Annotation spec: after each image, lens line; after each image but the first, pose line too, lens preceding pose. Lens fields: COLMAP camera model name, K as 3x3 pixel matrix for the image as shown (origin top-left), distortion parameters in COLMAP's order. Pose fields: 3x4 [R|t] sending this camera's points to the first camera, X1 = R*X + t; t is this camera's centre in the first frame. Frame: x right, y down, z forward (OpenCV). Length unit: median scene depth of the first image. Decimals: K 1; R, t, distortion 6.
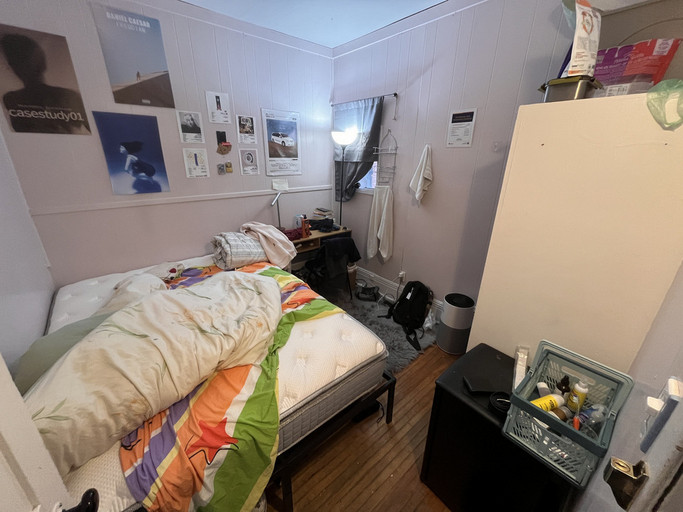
lens RADIAL K [[276.6, 0, 339.3], [0, 276.6, 254.5], [0, 0, 1]] dist [0.000420, -0.000180]
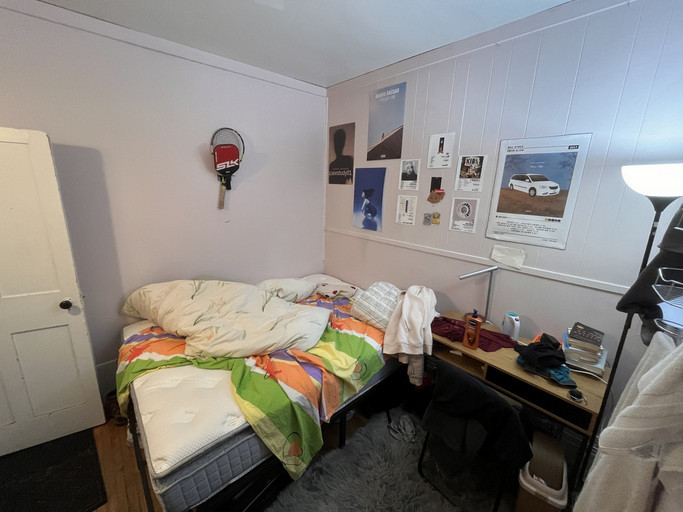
lens RADIAL K [[276.6, 0, 338.8], [0, 276.6, 254.6], [0, 0, 1]] dist [0.000420, -0.000180]
pose [[0.024807, 0.235950, -0.971448, 0.454194], [-0.369862, 0.904960, 0.210356, -0.301199], [0.928755, 0.354084, 0.109718, 0.720804]]
